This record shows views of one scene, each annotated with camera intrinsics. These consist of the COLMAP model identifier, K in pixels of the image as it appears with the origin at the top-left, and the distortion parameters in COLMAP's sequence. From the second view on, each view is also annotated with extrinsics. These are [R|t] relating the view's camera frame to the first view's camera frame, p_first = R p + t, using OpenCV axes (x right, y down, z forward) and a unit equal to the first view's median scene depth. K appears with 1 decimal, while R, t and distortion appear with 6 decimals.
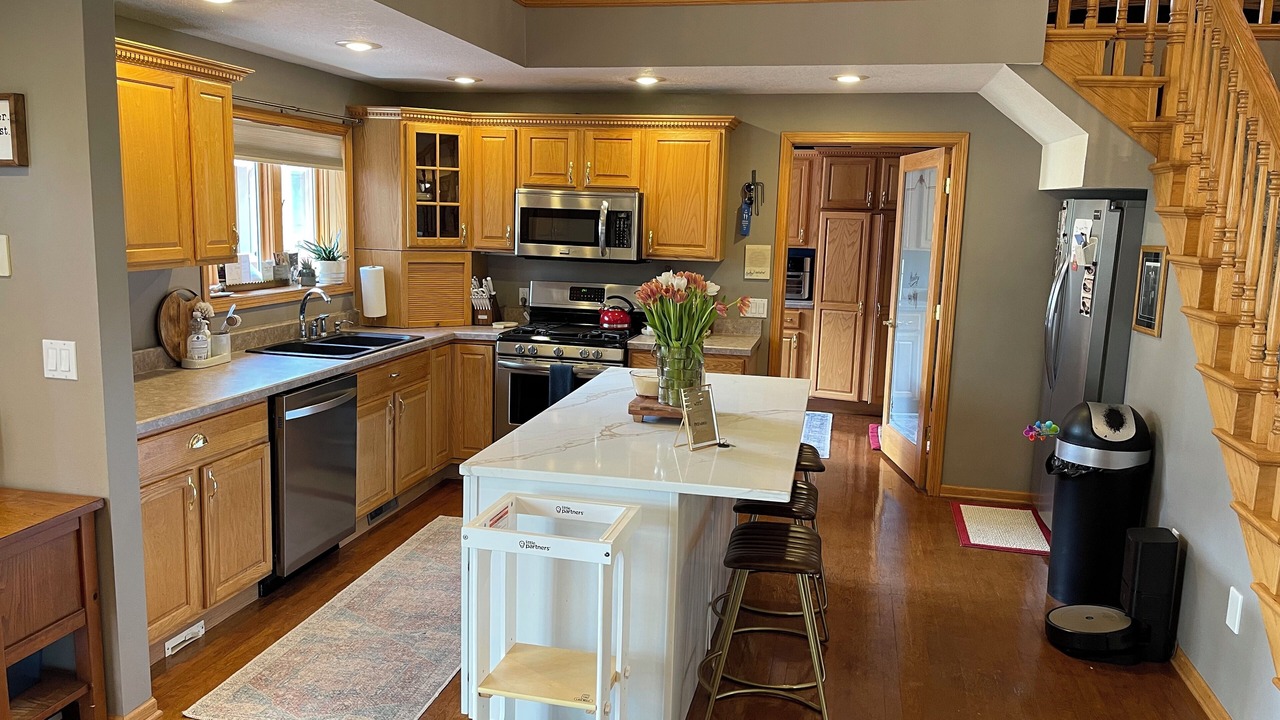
lens RADIAL K [[985.6, 0, 635.7], [0, 985.6, 360.5], [0, 0, 1]] dist [0.056351, -0.060610]
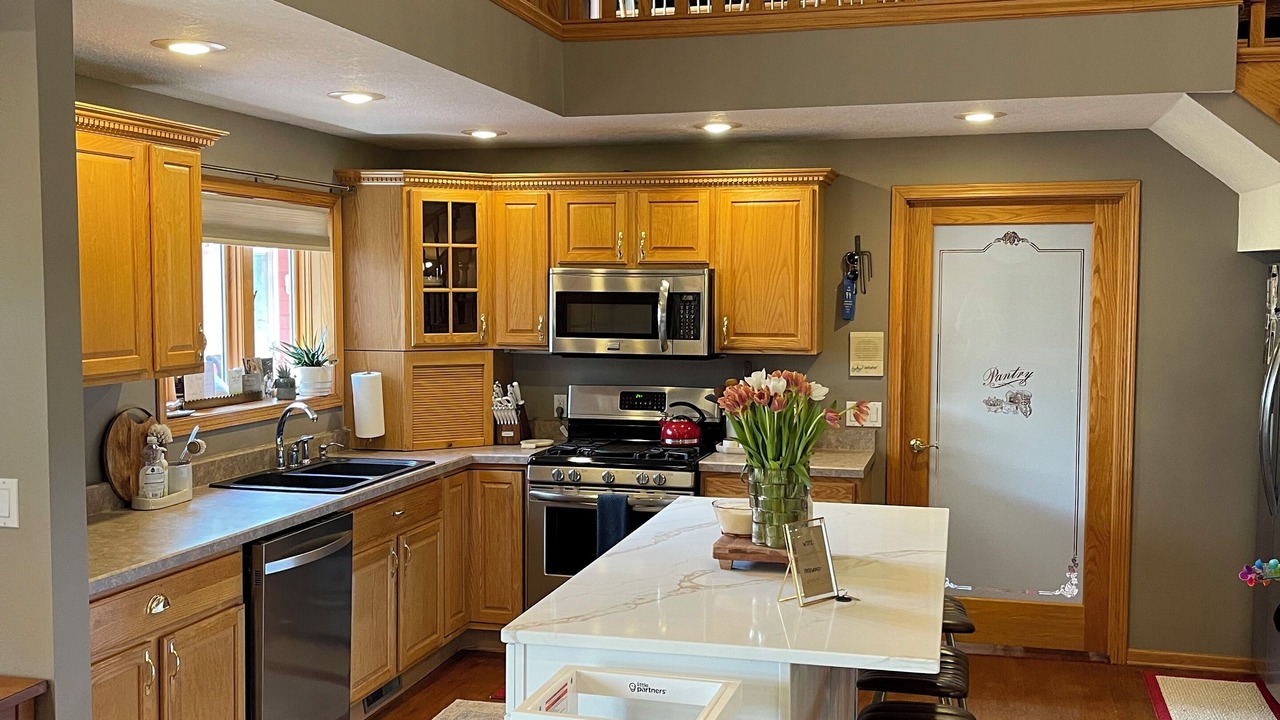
lens RADIAL K [[1313.0, 0, 634.5], [0, 1313.0, 366.3], [0, 0, 1]] dist [0.033223, 0.000000]
pose [[0.998891, -0.023543, -0.040763, -0.018138], [0.019720, 0.995584, -0.091783, -0.001324], [0.042744, 0.090877, 0.994944, -0.019244]]
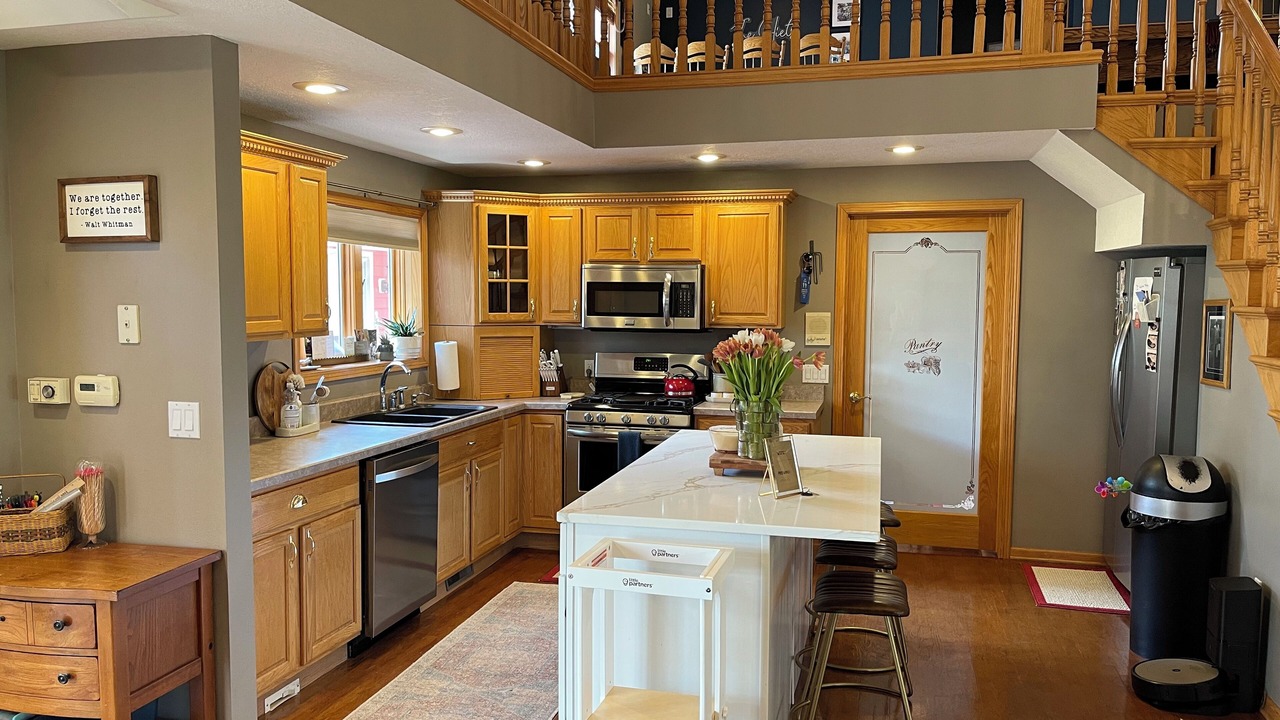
lens RADIAL K [[985.6, 0, 638.5], [0, 985.6, 366.6], [0, 0, 1]] dist [0.056351, -0.060610]
pose [[0.999084, -0.020508, -0.037548, -0.031688], [0.017391, 0.996518, -0.081544, 0.024689], [0.039089, 0.080817, 0.995962, -0.030902]]
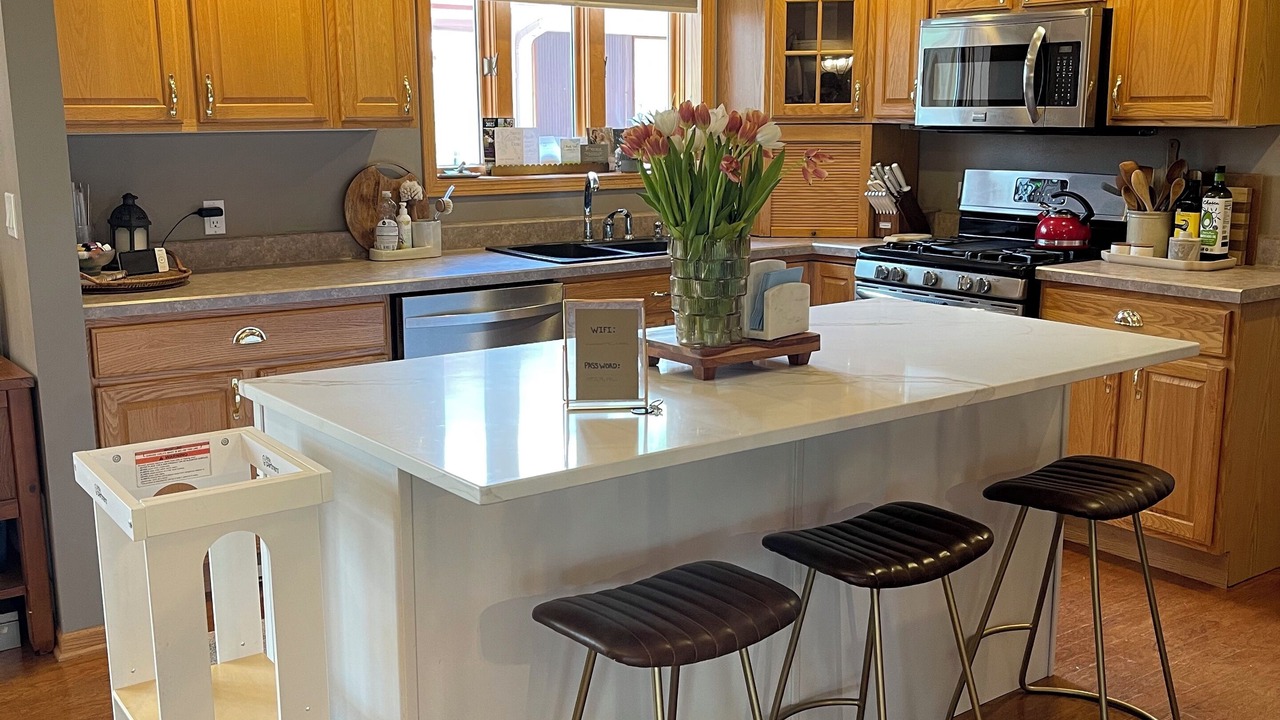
lens RADIAL K [[1313.0, 0, 637.4], [0, 1313.0, 361.1], [0, 0, 1]] dist [0.033223, 0.000000]
pose [[0.744441, 0.093445, -0.661117, 0.404502], [-0.077462, 0.995559, 0.053491, 0.014983], [0.663180, 0.011391, 0.748373, 0.320436]]
